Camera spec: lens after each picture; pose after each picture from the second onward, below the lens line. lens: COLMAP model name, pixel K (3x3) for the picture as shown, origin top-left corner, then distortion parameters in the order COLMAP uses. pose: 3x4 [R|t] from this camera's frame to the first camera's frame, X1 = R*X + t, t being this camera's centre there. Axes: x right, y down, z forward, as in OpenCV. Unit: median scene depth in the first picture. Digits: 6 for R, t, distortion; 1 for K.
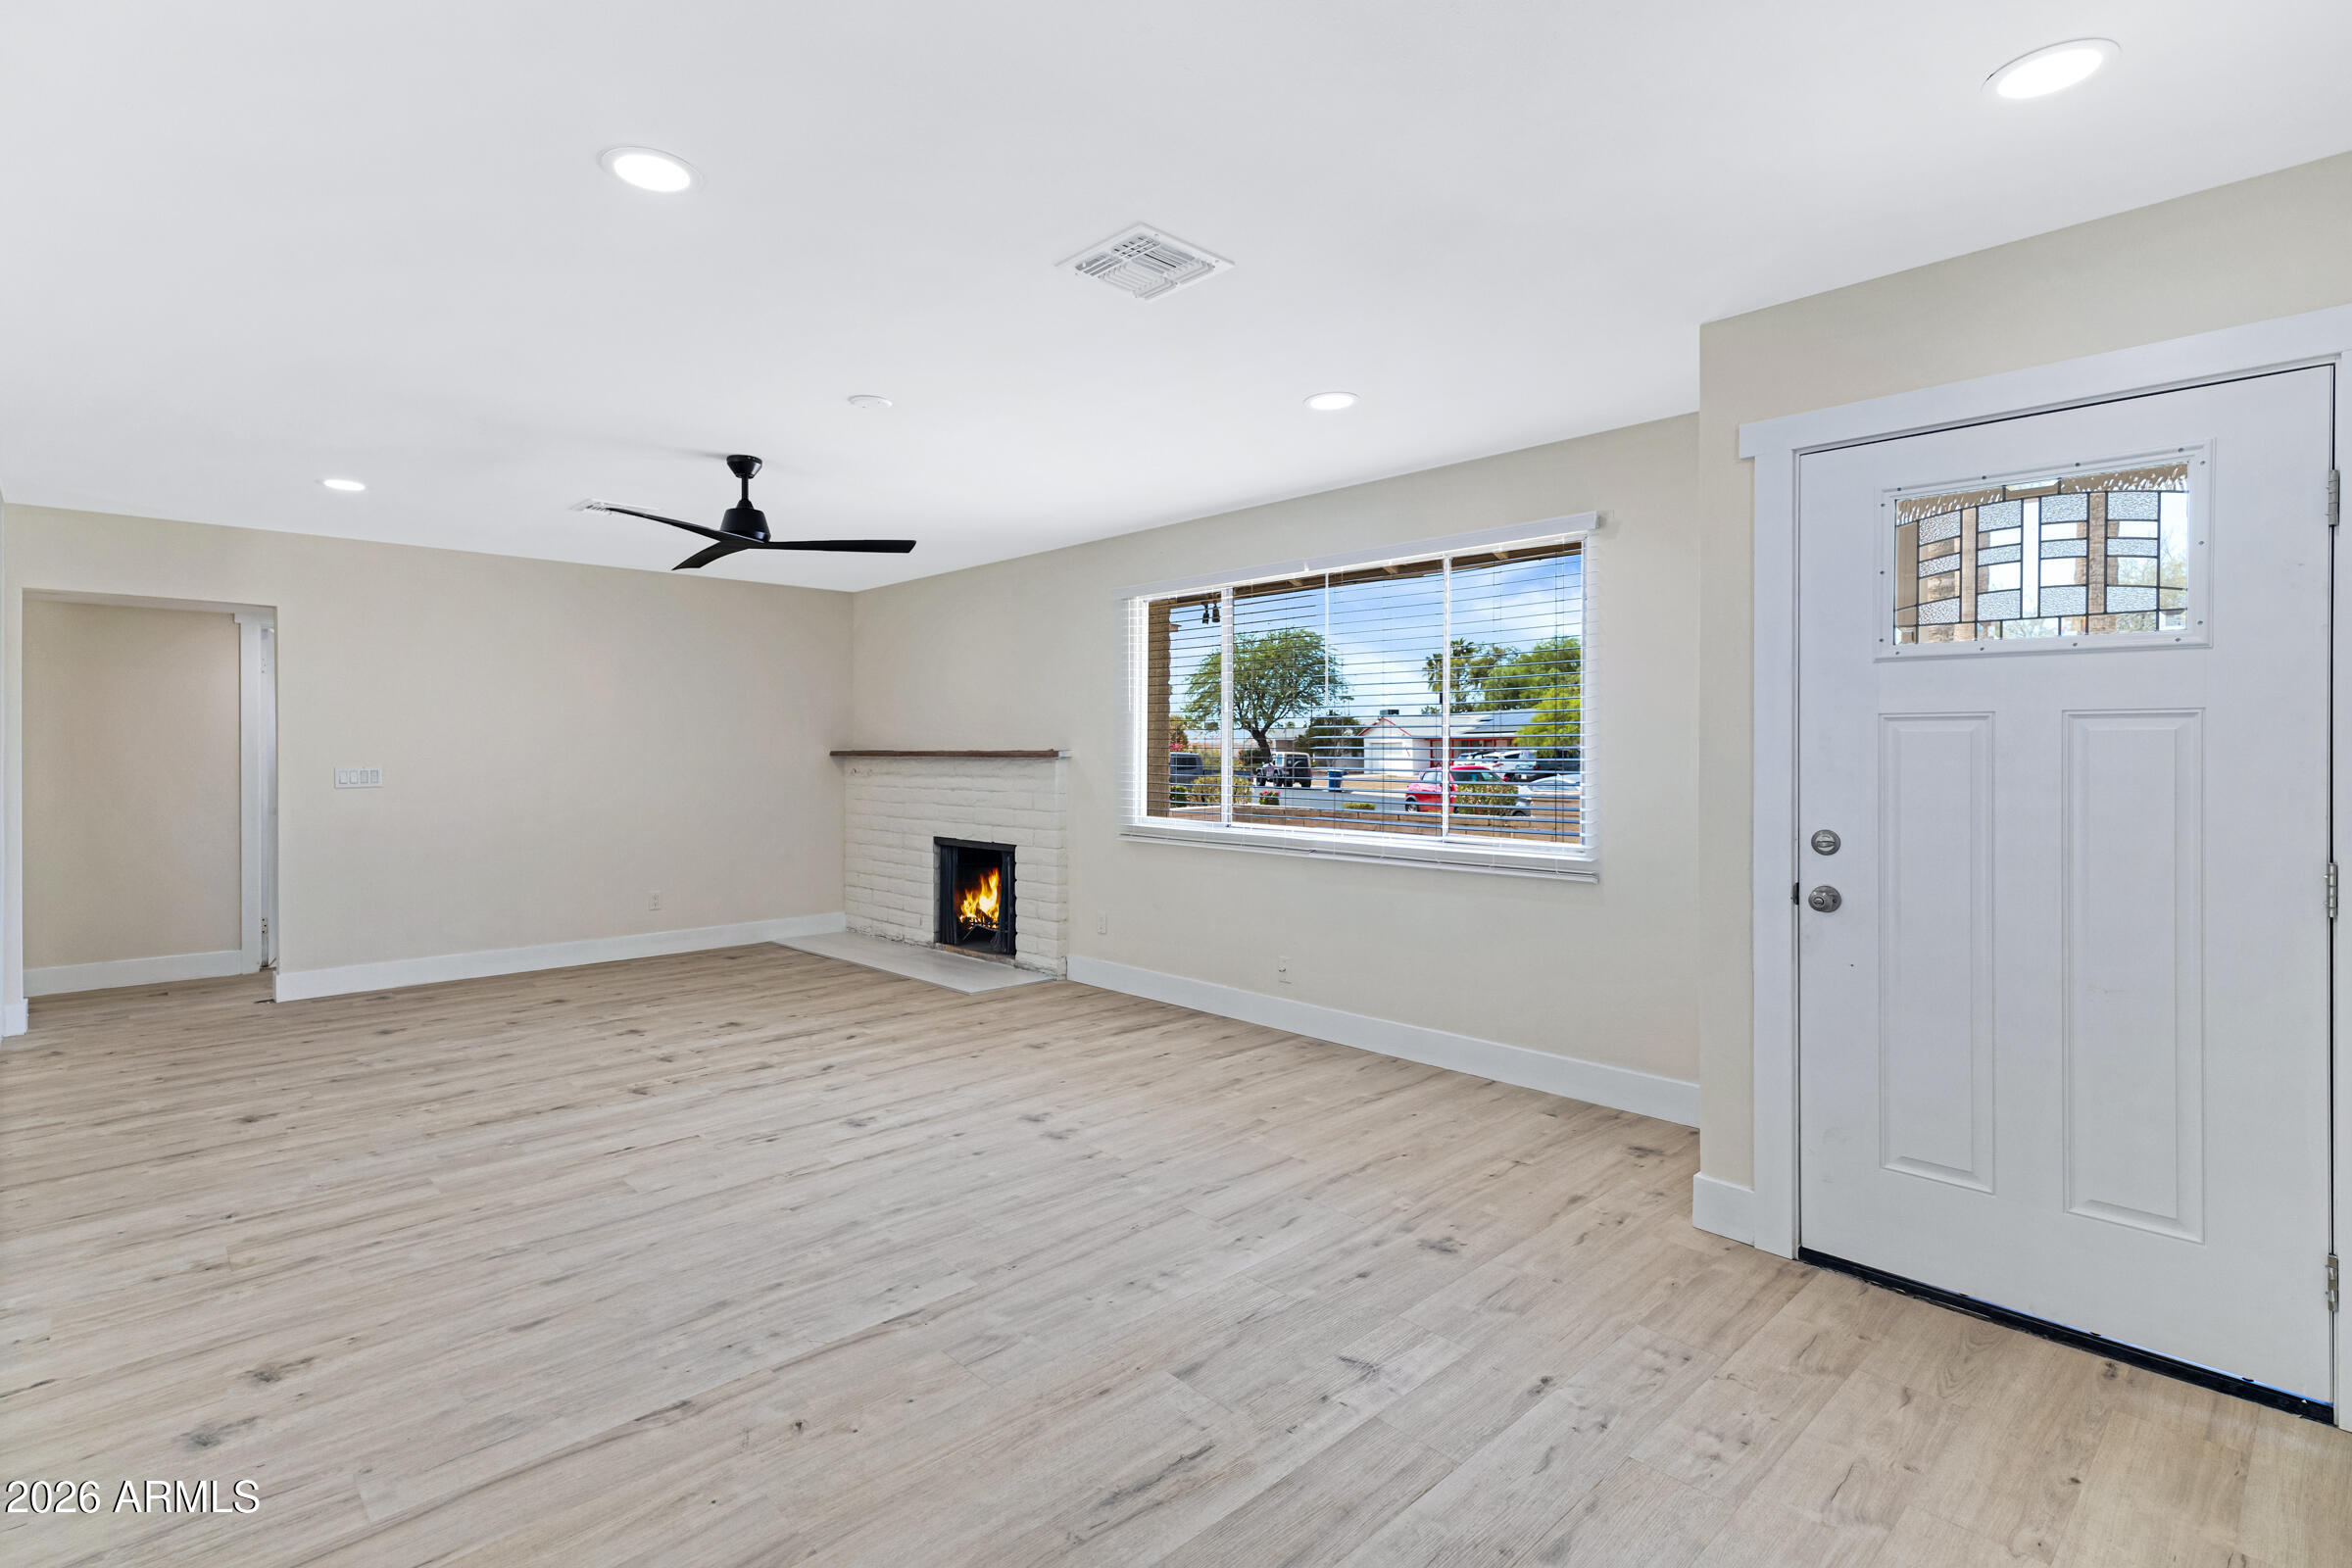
lens RADIAL K [[1136.4, 0, 1132.1], [0, 1136.4, 747.9], [0, 0, 1]] dist [0.019941, -0.000053]
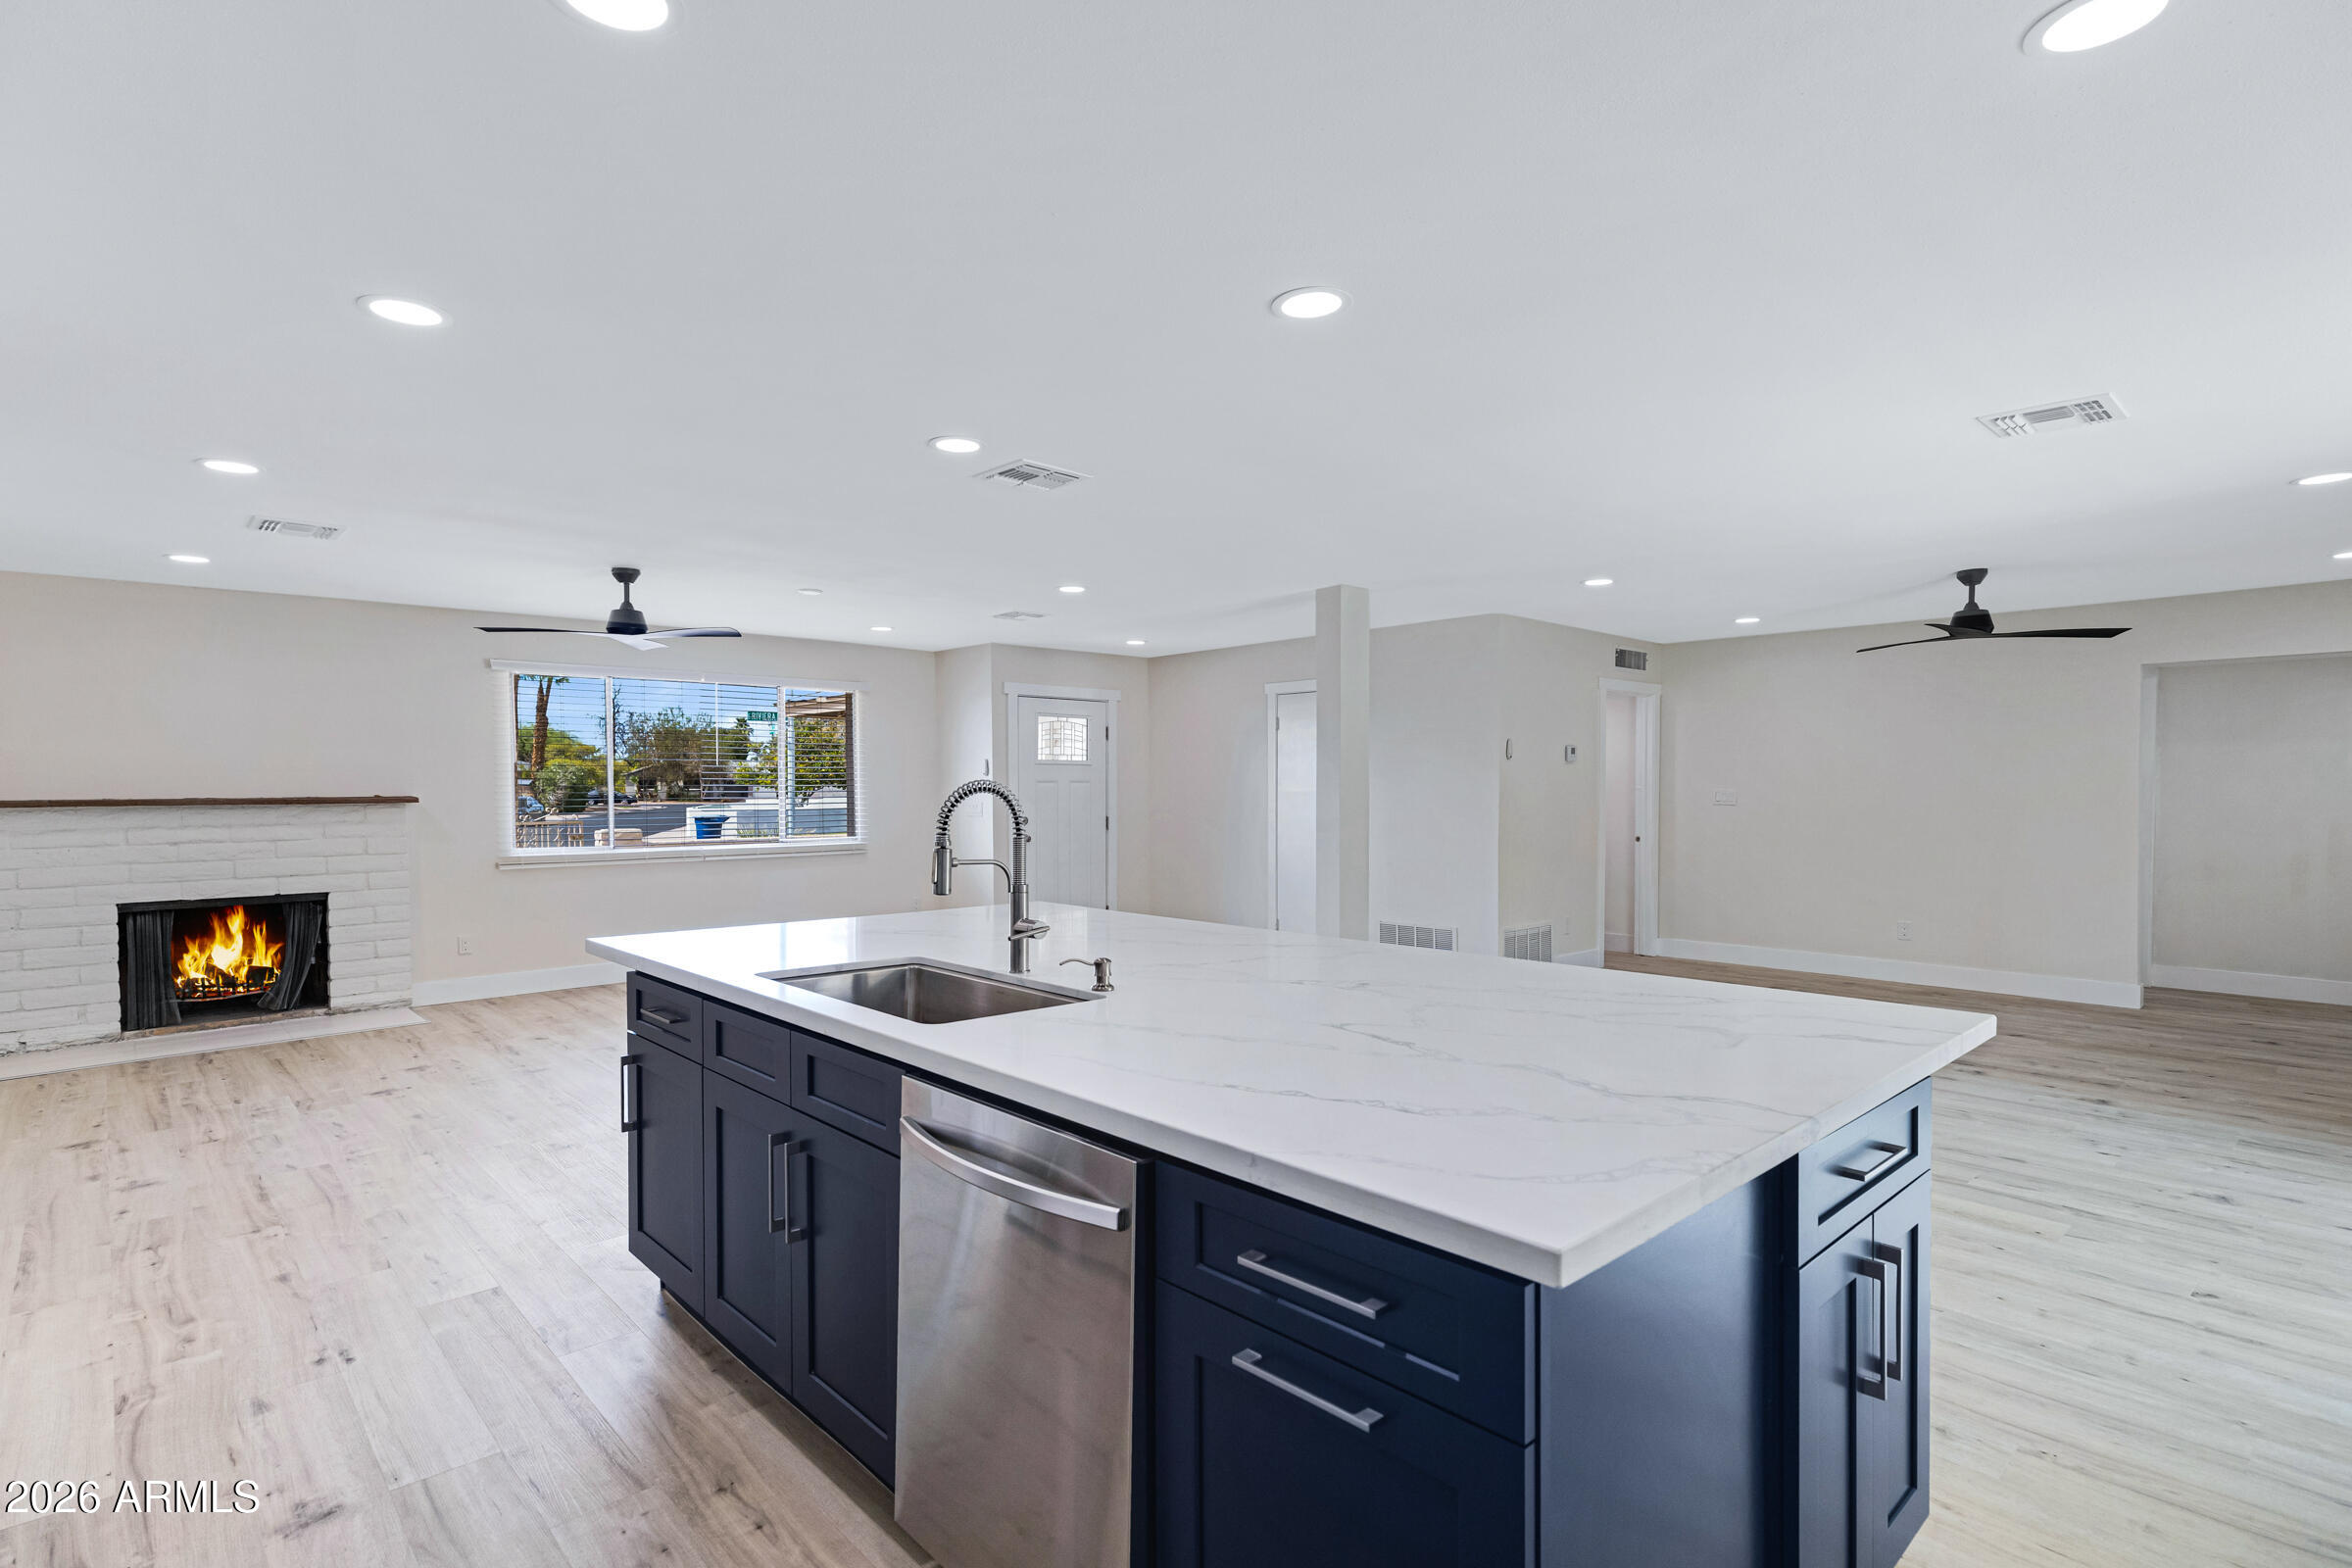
lens RADIAL K [[1158.0, 0, 1173.9], [0, 1158.0, 803.2], [0, 0, 1]] dist [0.014352, 0.000220]
pose [[0.009829, -0.018517, 0.999780, -2.077800], [0.001297, 0.999828, 0.018505, -0.018521], [-0.999951, 0.001114, 0.009851, 0.466144]]
